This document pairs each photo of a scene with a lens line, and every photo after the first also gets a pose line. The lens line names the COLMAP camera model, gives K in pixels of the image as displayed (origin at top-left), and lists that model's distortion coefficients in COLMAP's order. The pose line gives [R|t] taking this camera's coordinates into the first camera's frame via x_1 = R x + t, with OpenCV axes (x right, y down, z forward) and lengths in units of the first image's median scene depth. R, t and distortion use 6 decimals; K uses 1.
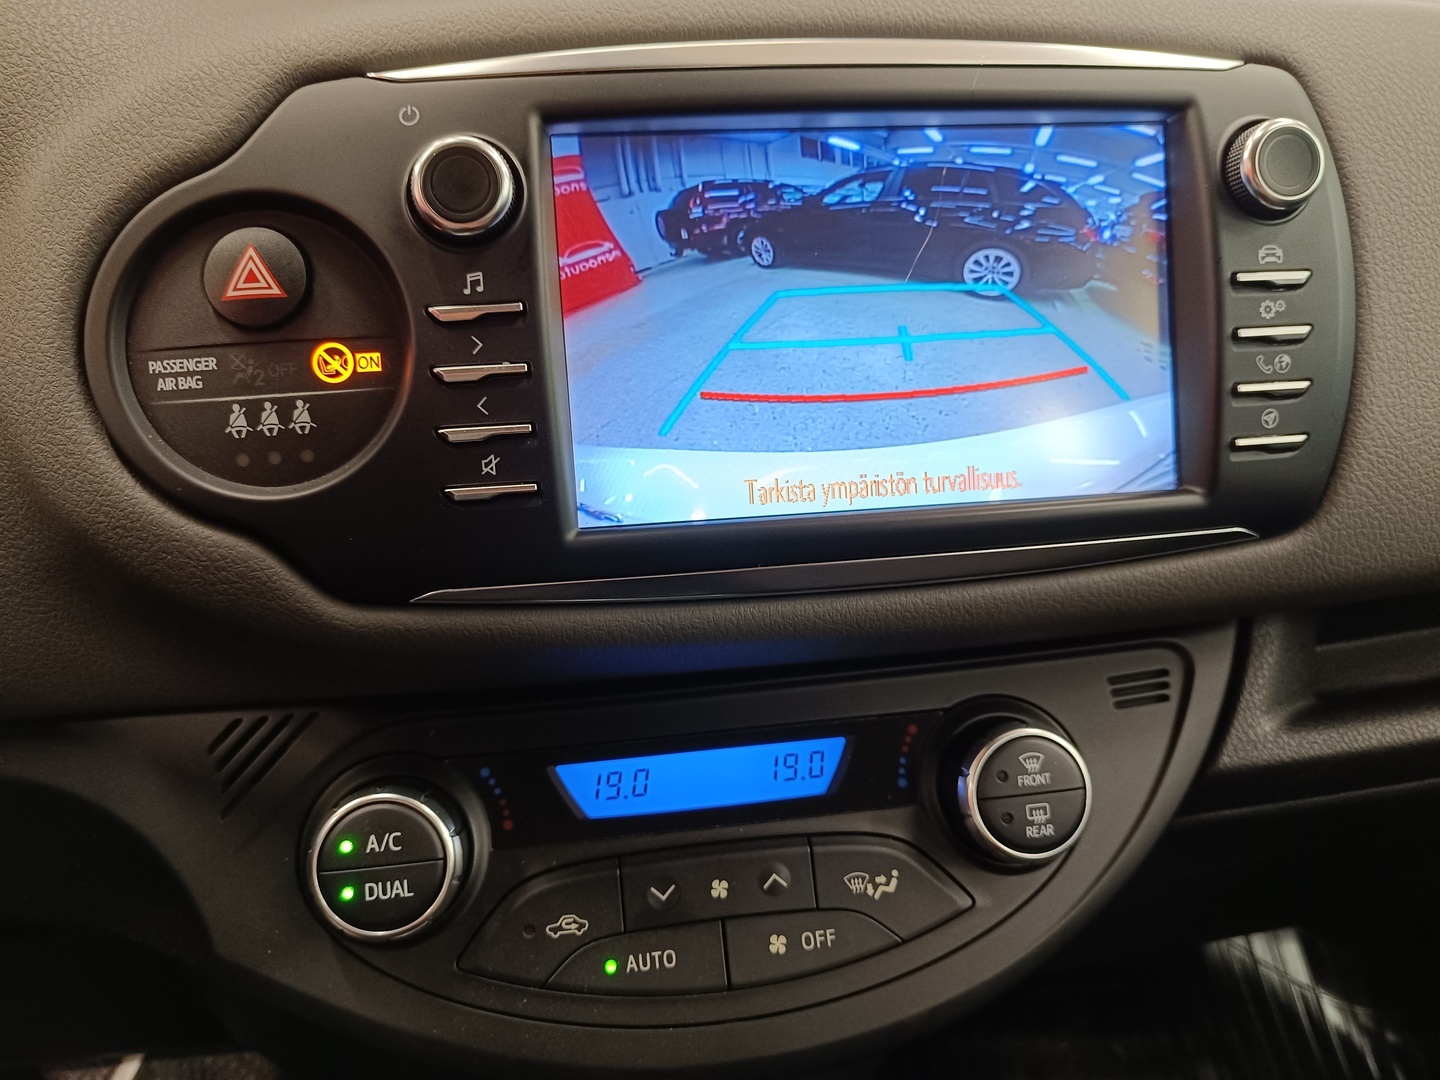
lens RADIAL K [[1032.7, 0, 720.0], [0, 1032.7, 540.0], [0, 0, 1]] dist [-0.002625, -0.003147]
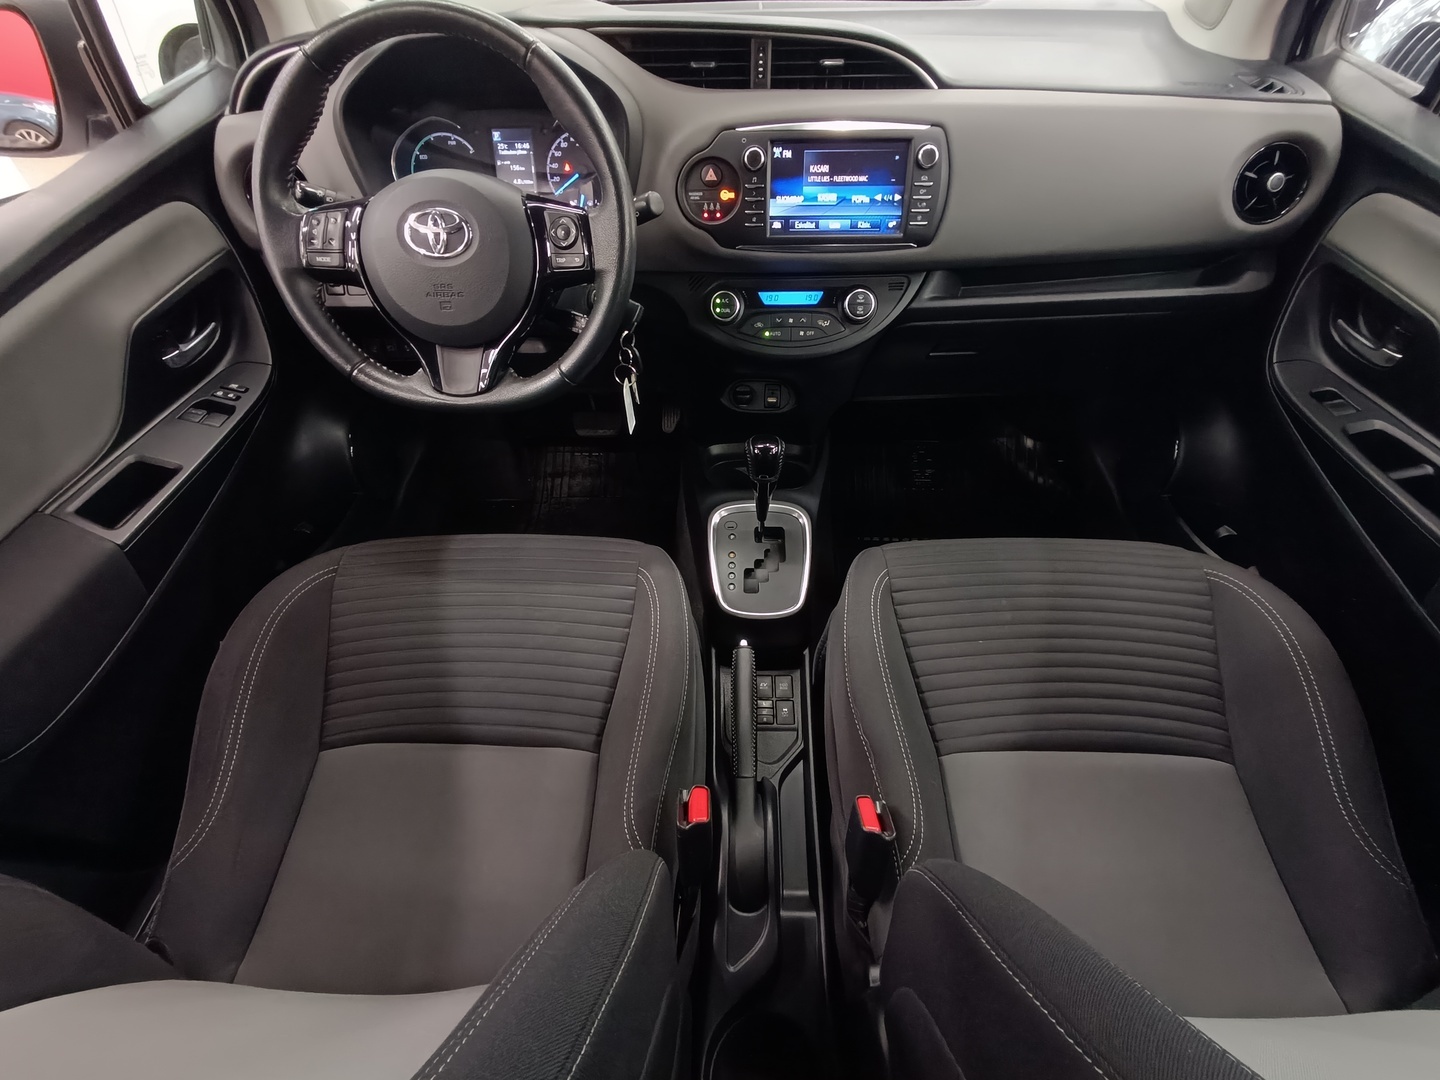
lens RADIAL K [[660.9, 0, 721.0], [0, 660.9, 543.1], [0, 0, 1]] dist [0.001381, 0.000268]
pose [[0.986638, 0.116103, -0.114307, 0.162313], [-0.063965, 0.921268, 0.383631, 0.146242], [0.149848, -0.371193, 0.916385, -2.420798]]
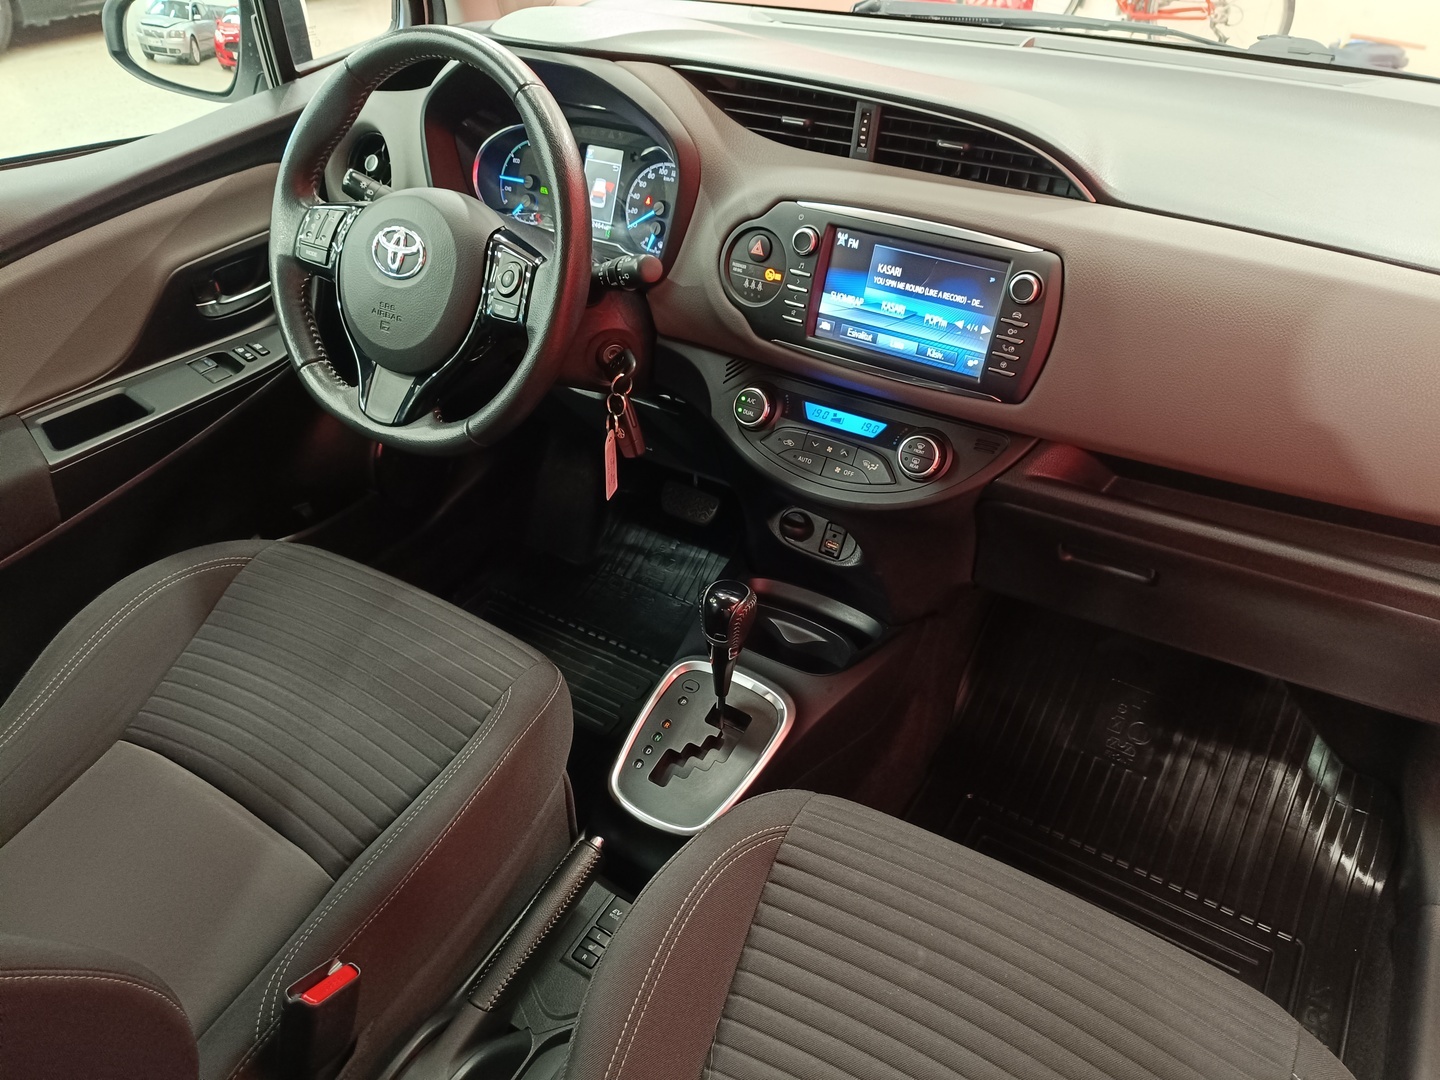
lens RADIAL K [[1007.3, 0, 718.7], [0, 1007.3, 530.4], [0, 0, 1]] dist [-0.004937, 0.000419]
pose [[0.768274, 0.393574, -0.504831, 1.651631], [-0.263625, 0.913201, 0.310749, -0.391599], [0.583315, -0.105654, 0.805345, -2.117774]]
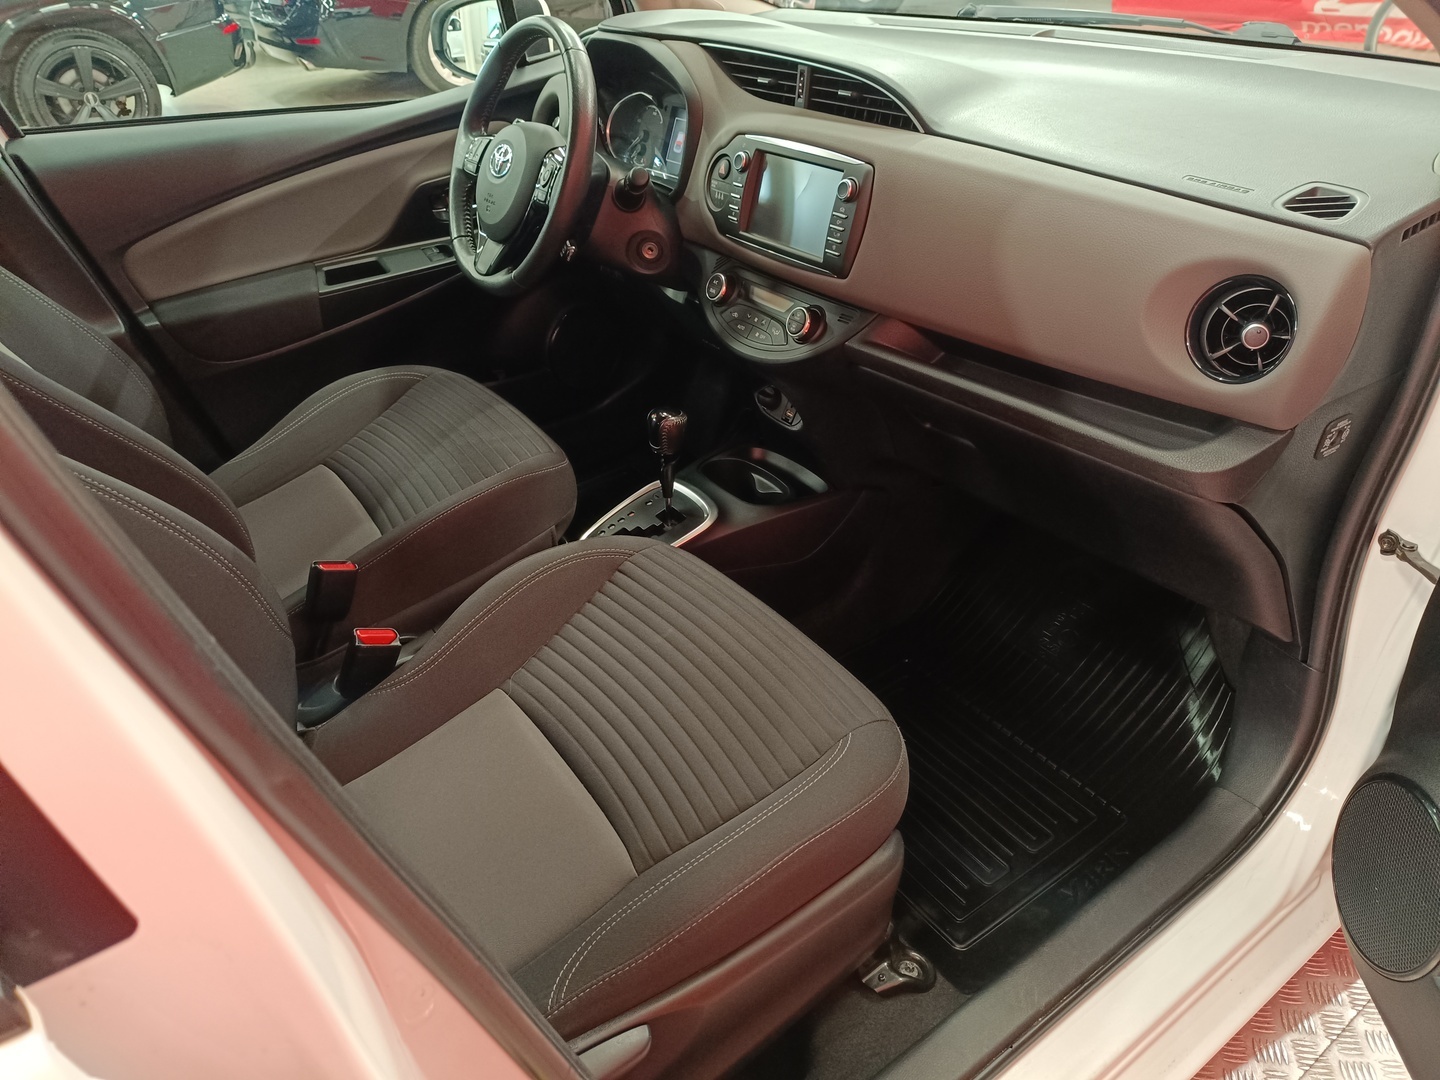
lens RADIAL K [[1032.7, 0, 720.0], [0, 1032.7, 540.0], [0, 0, 1]] dist [-0.002625, -0.003147]
pose [[0.444630, 0.477353, -0.757917, 4.289017], [-0.295215, 0.876978, 0.379153, -0.554703], [0.845667, 0.055166, 0.530853, -1.697904]]
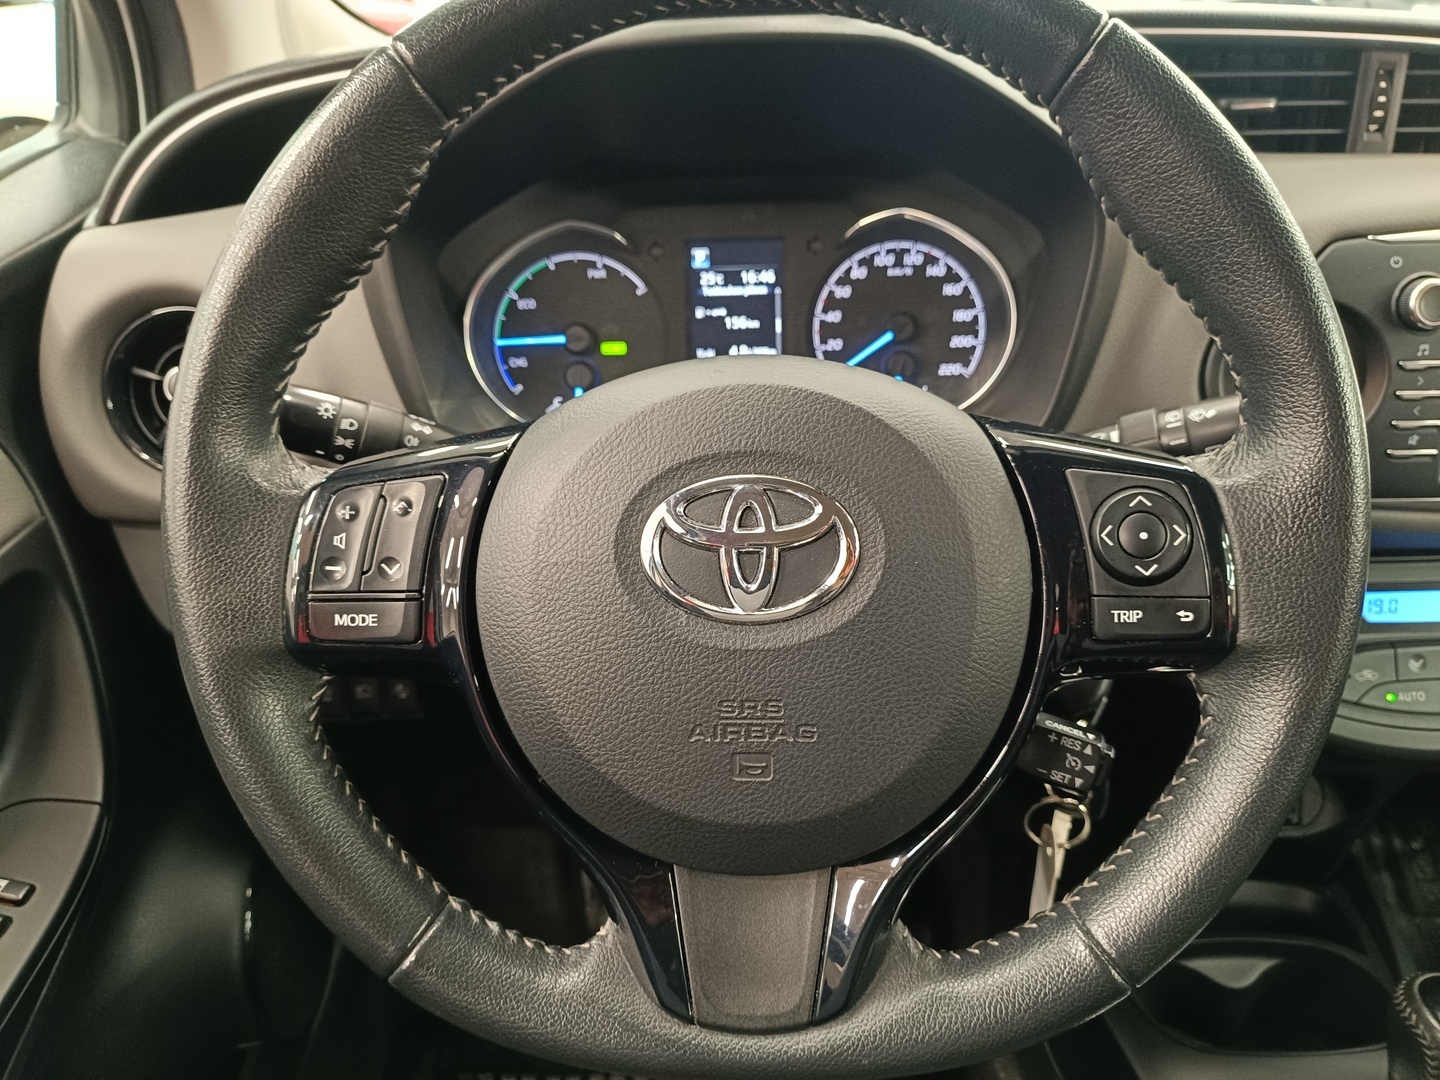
lens RADIAL K [[1016.0, 0, 720.0], [0, 1016.0, 540.0], [0, 0, 1]] dist [-0.021134, -0.004513]
pose [[0.989869, 0.062718, -0.127383, -1.185267], [-0.046671, 0.991025, 0.125262, -0.057634], [0.134096, -0.118047, 0.983912, -1.040848]]
